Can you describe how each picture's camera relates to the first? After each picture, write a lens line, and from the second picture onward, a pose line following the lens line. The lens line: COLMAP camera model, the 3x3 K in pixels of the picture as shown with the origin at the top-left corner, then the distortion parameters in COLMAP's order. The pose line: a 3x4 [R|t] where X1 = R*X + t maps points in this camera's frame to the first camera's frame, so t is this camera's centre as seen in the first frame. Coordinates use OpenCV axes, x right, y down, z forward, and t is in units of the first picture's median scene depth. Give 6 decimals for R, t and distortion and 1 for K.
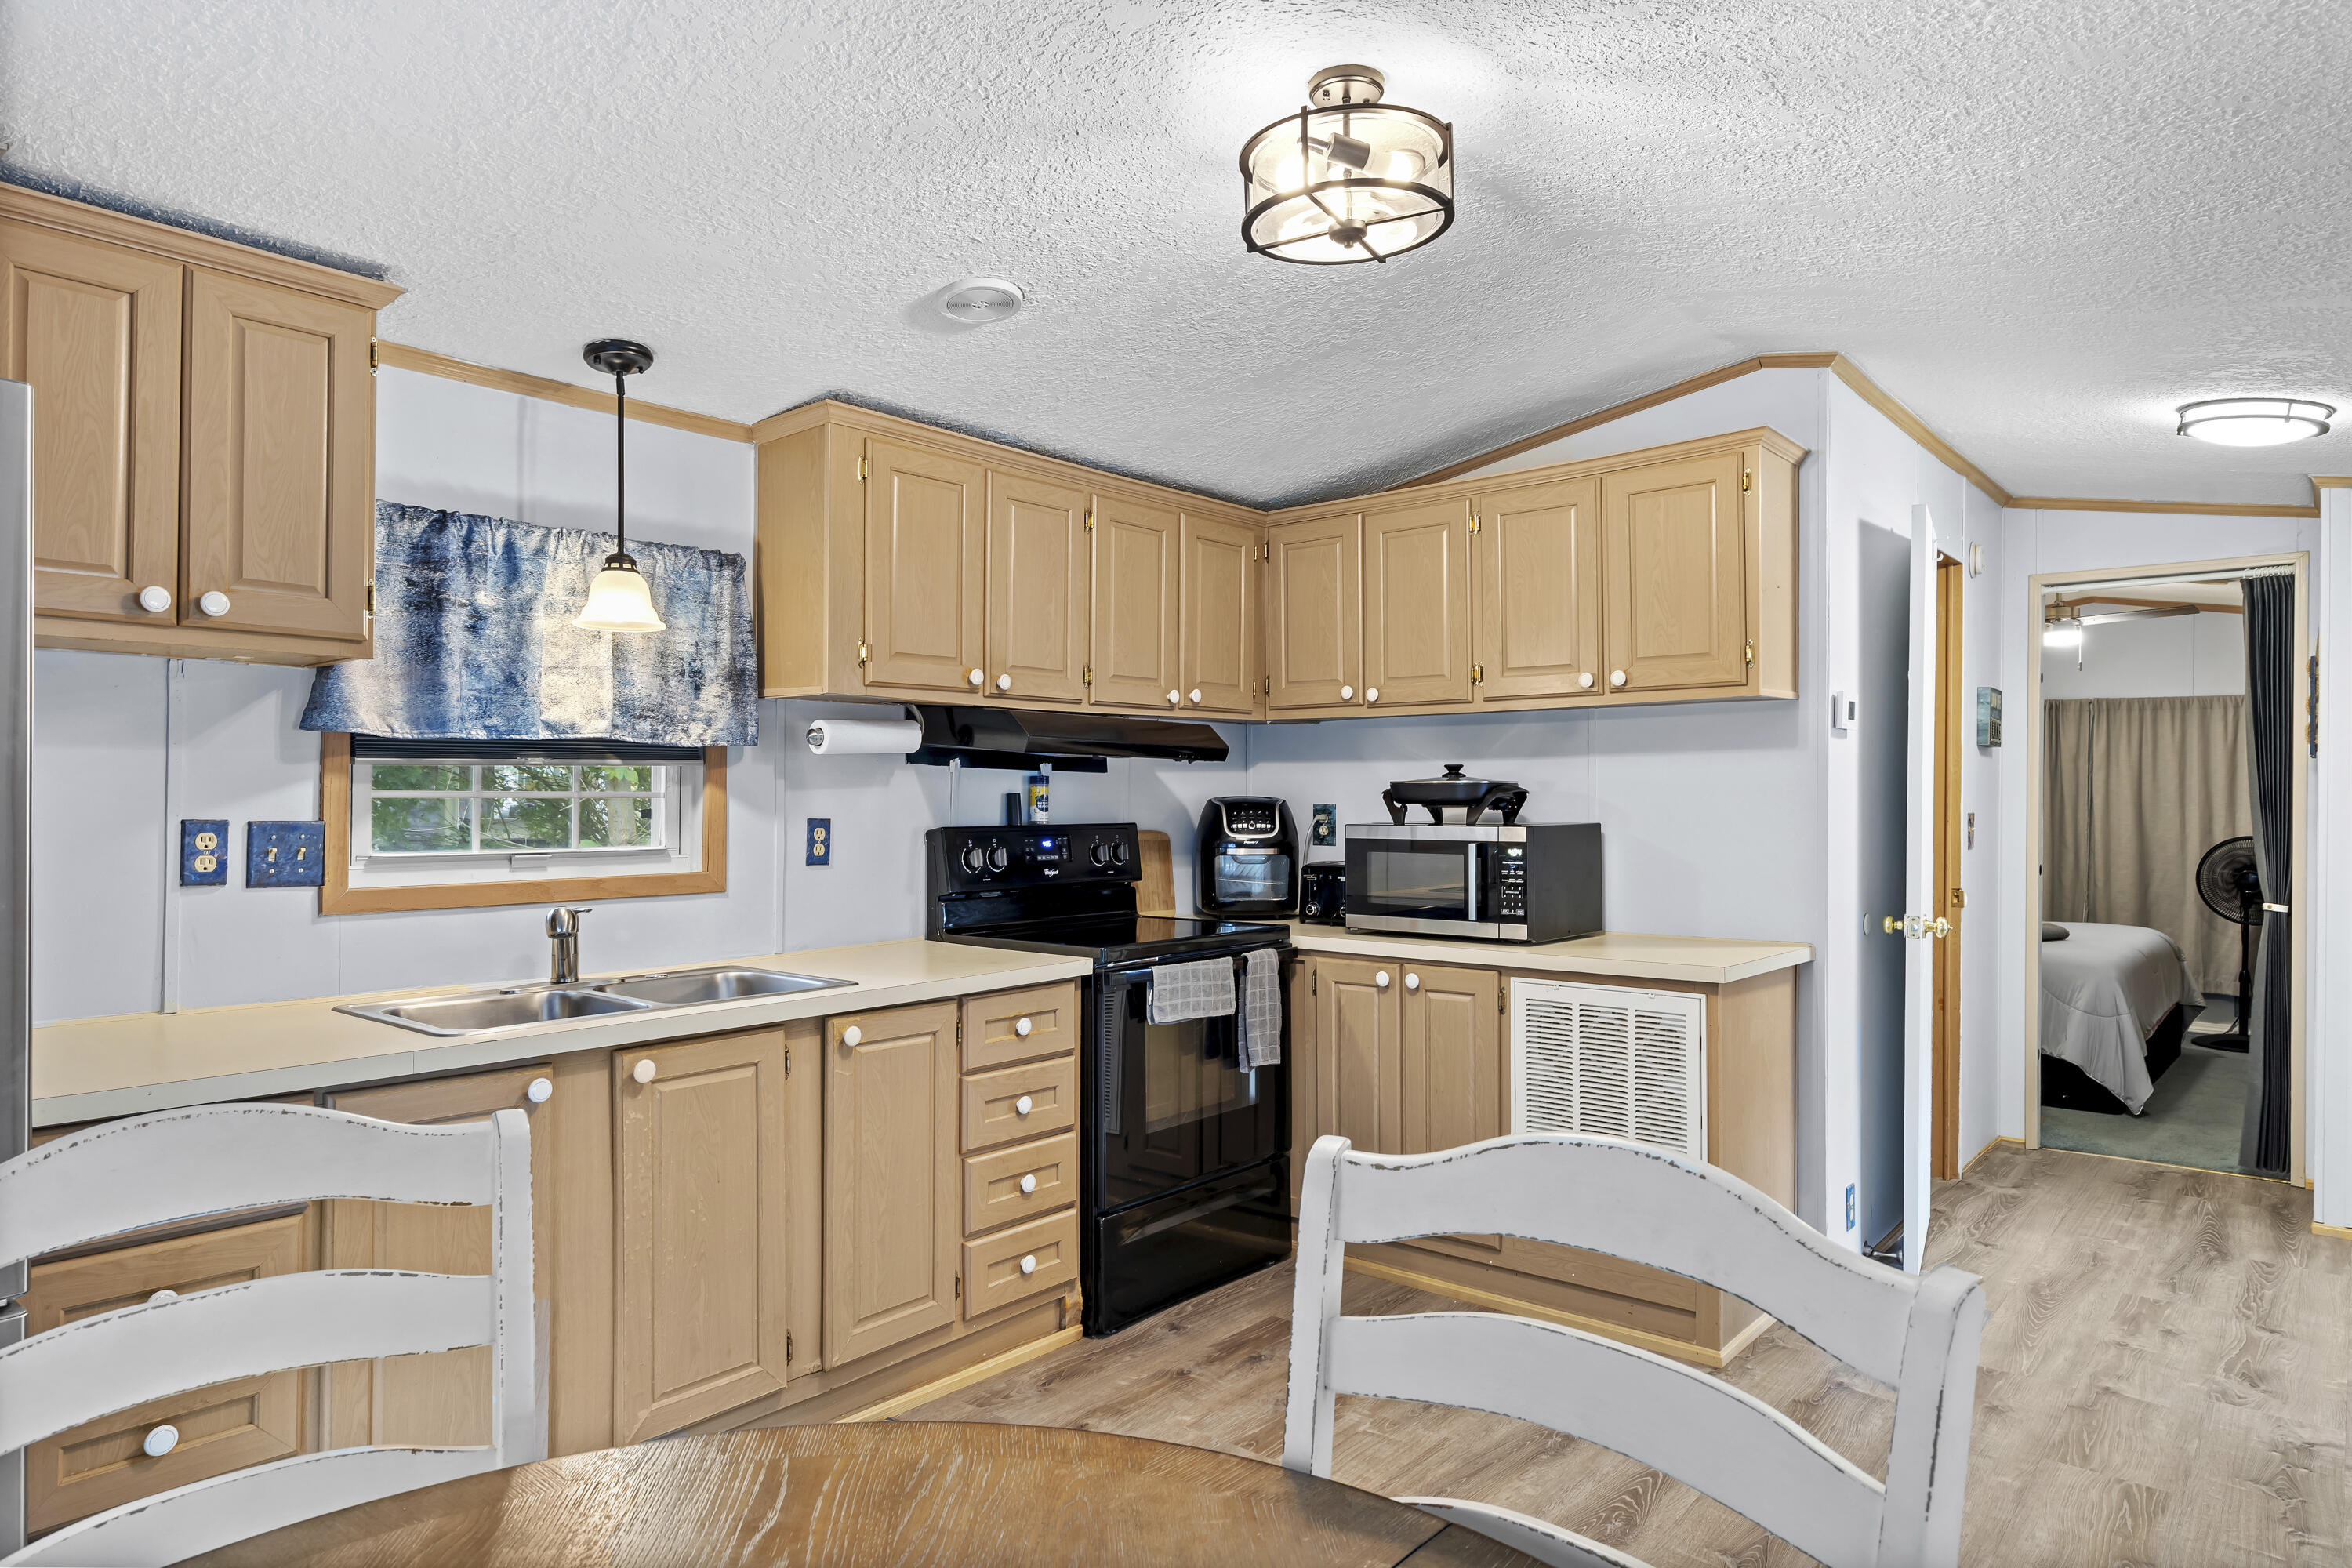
lens RADIAL K [[1410.2, 0, 1163.6], [0, 1410.2, 794.1], [0, 0, 1]] dist [0.016388, -0.005475]
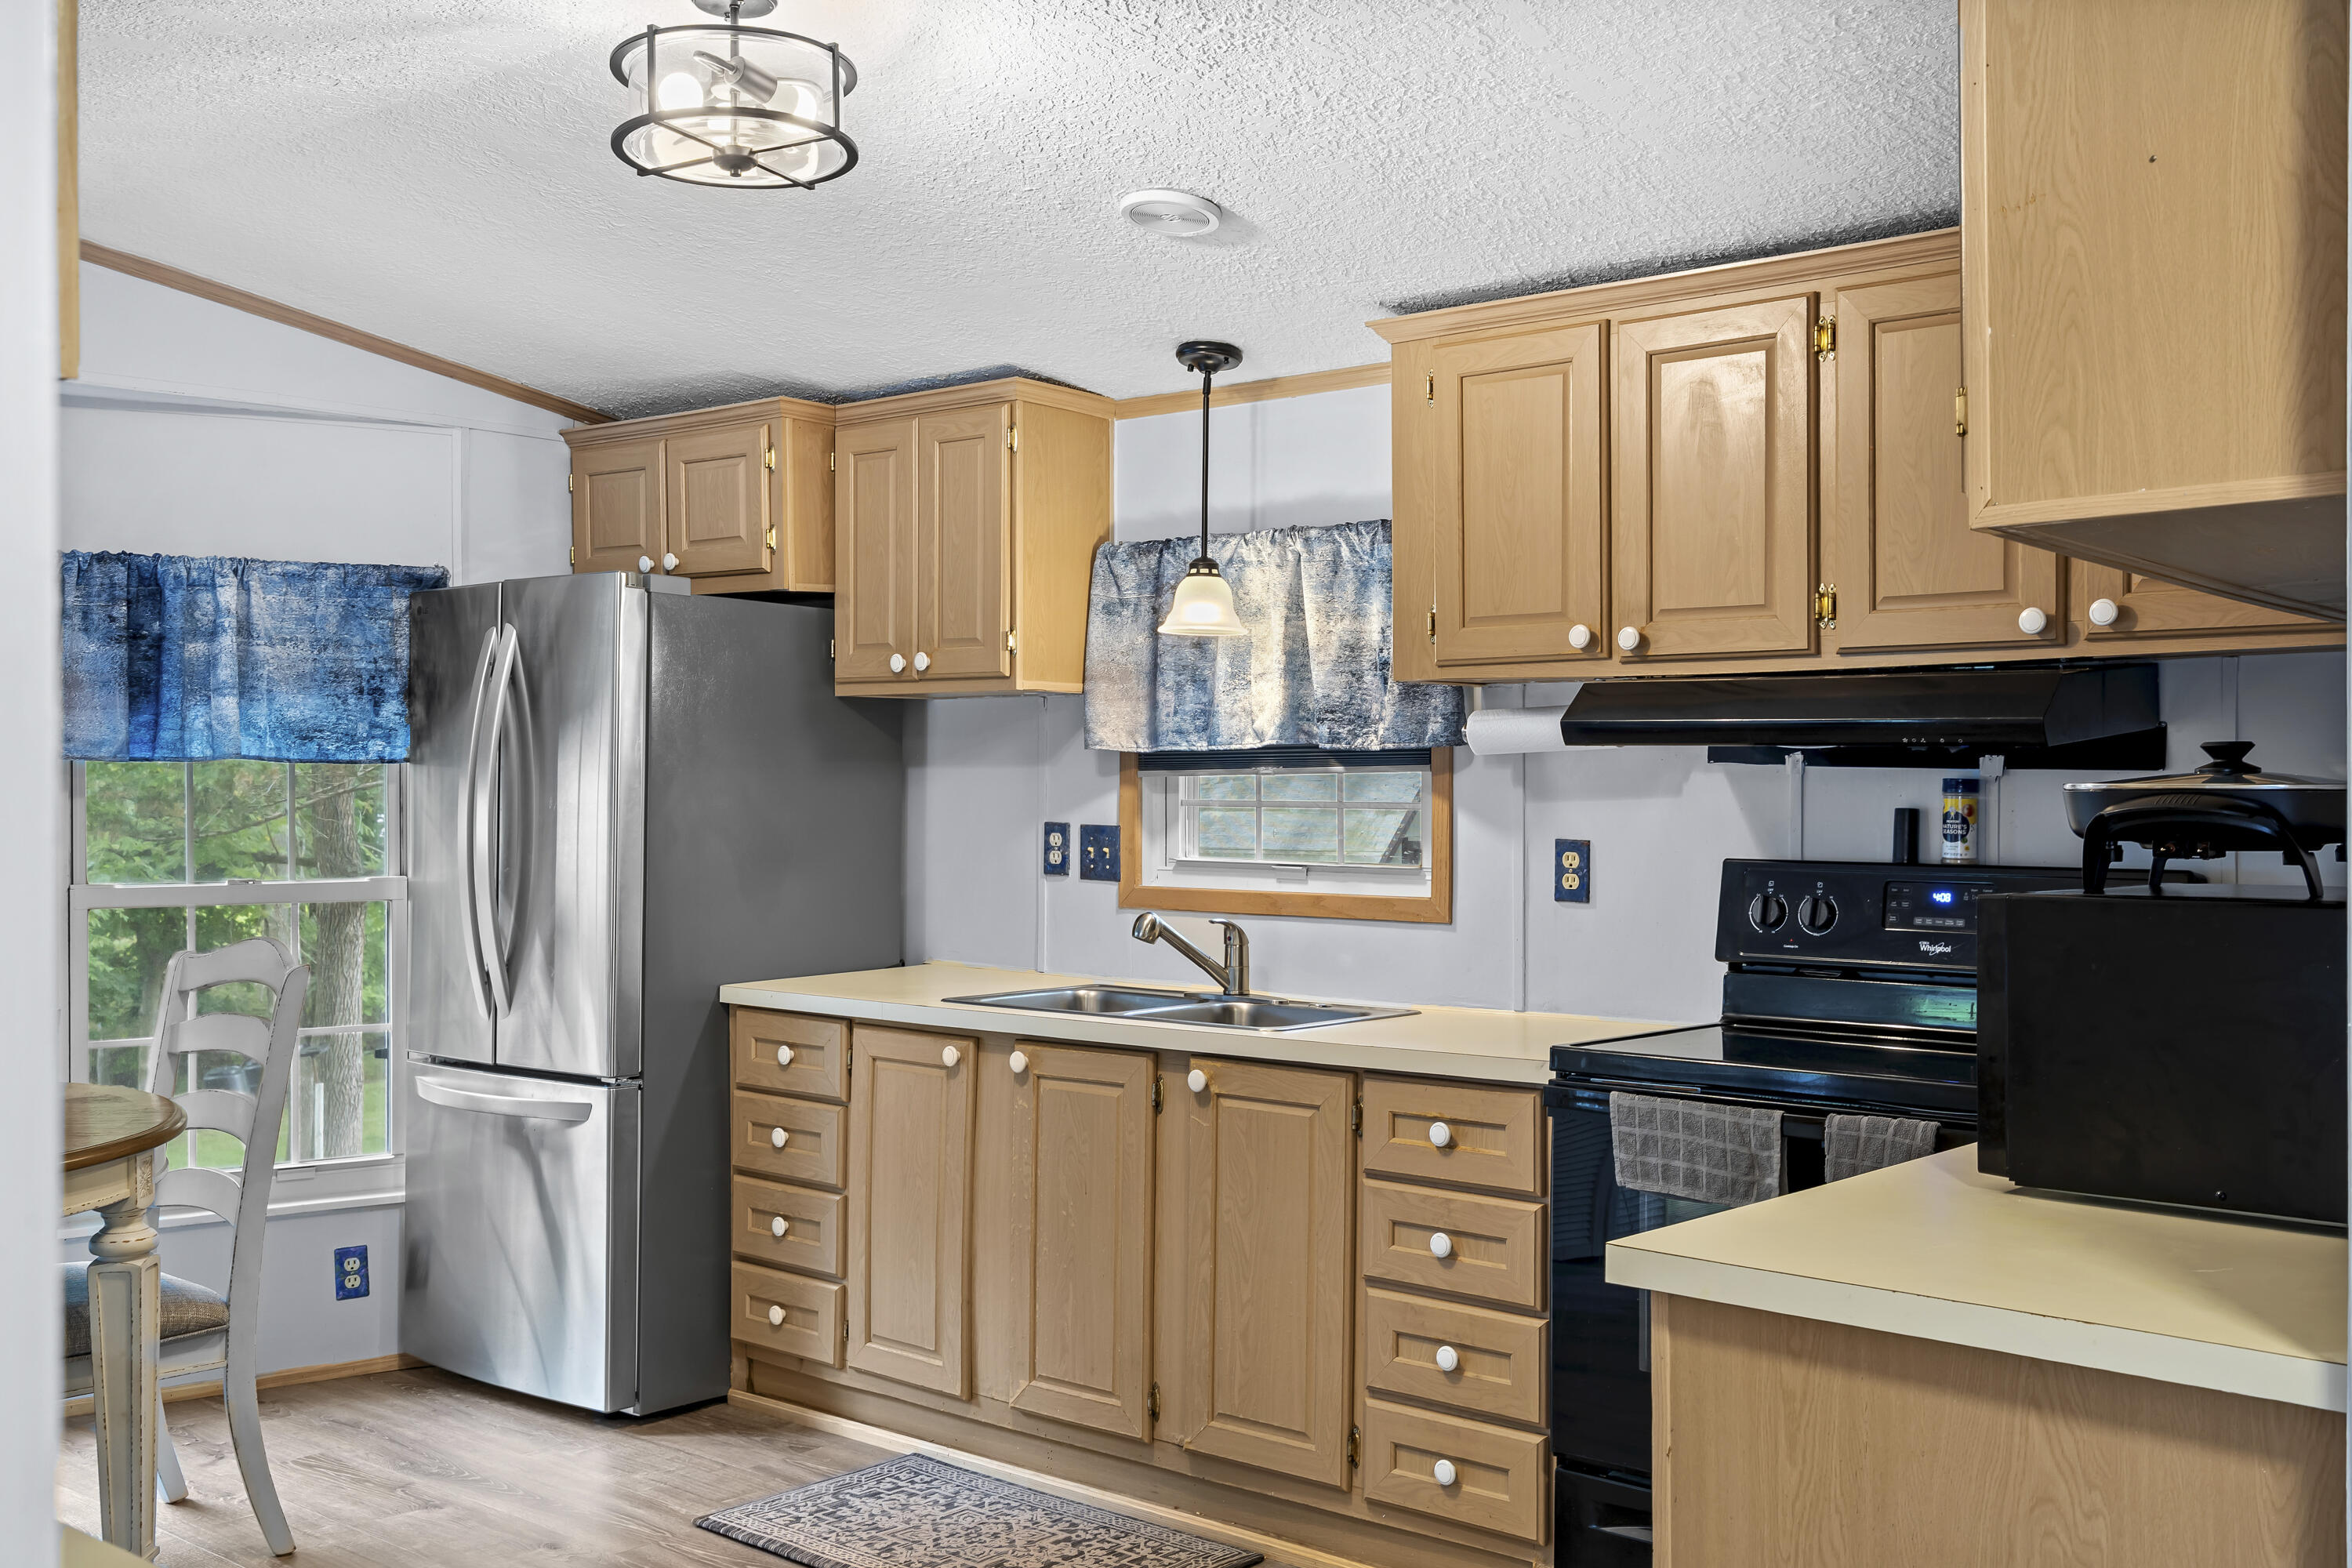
lens RADIAL K [[2245.8, 0, 1174.1], [0, 2245.8, 817.9], [0, 0, 1]] dist [0.016186, 0.004711]
pose [[-0.002980, 0.010018, -0.999945, 1.012076], [-0.006286, 0.999930, 0.010036, -0.005047], [0.999976, 0.006315, -0.002916, 0.852881]]
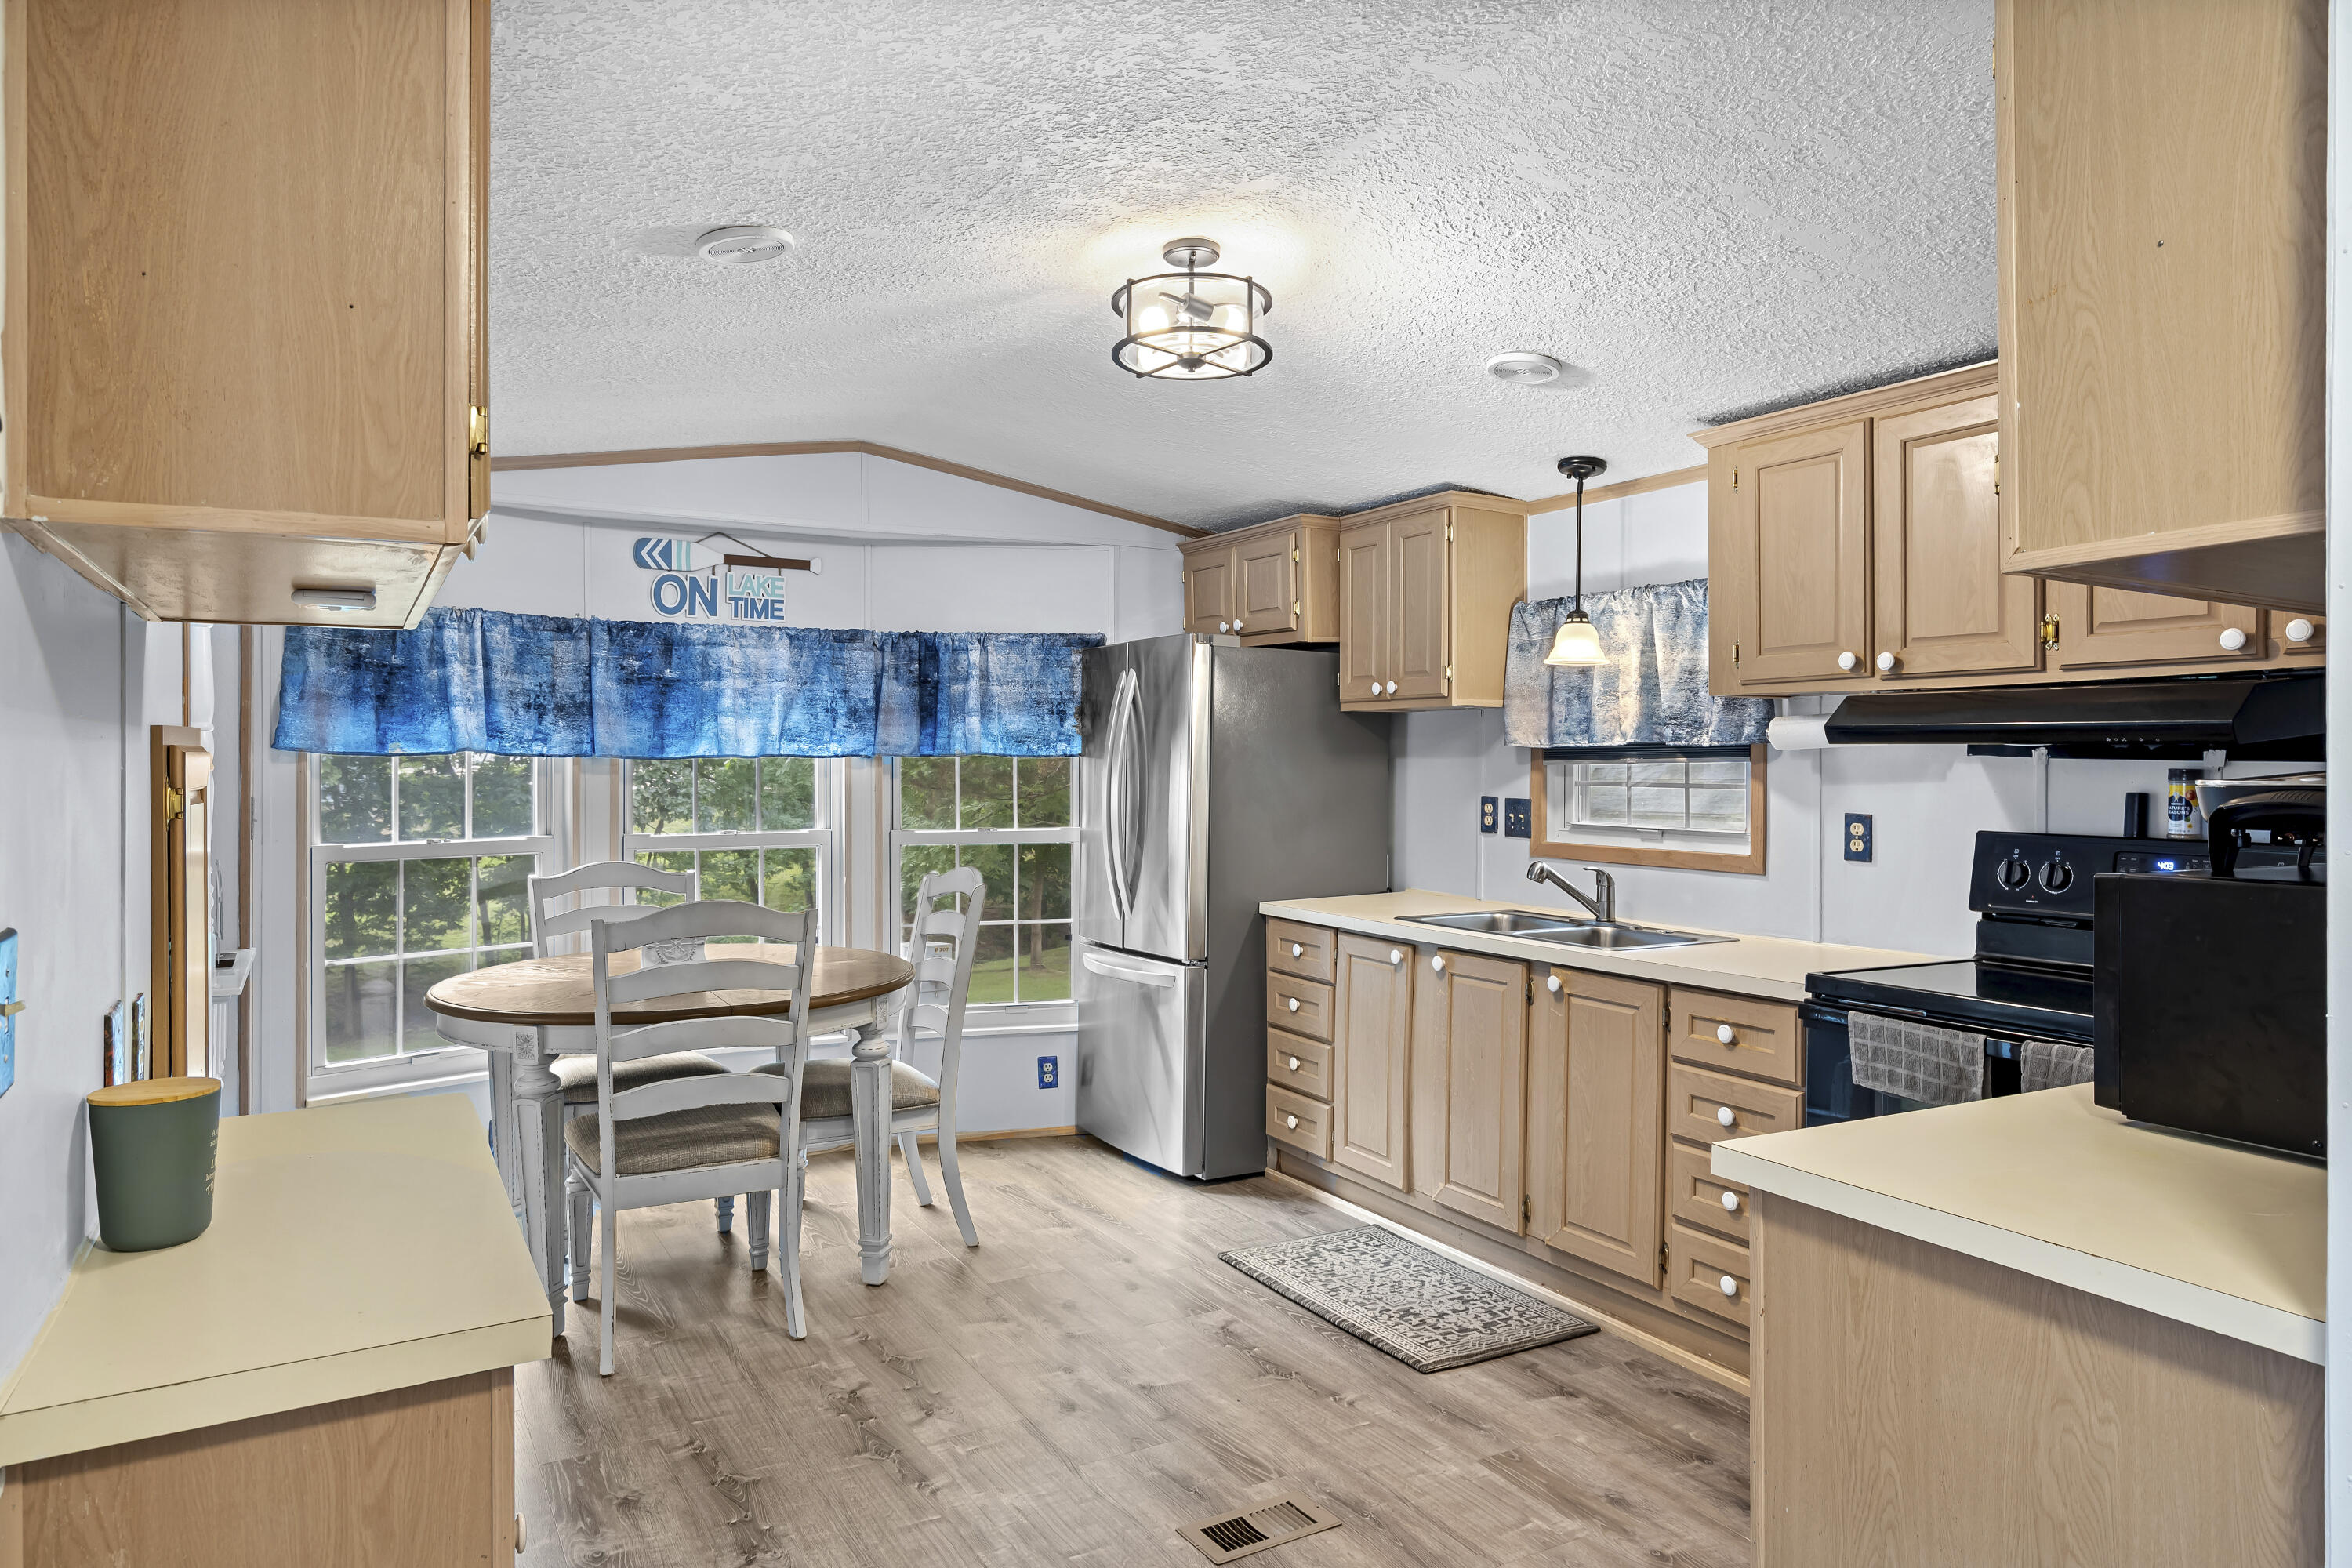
lens RADIAL K [[1461.8, 0, 1165.9], [0, 1461.8, 779.8], [0, 0, 1]] dist [0.007217, -0.001074]
pose [[-0.347798, 0.006982, -0.937544, 0.942374], [-0.005491, 0.999940, 0.009483, -0.014327], [0.937553, 0.008446, -0.347739, 0.970354]]
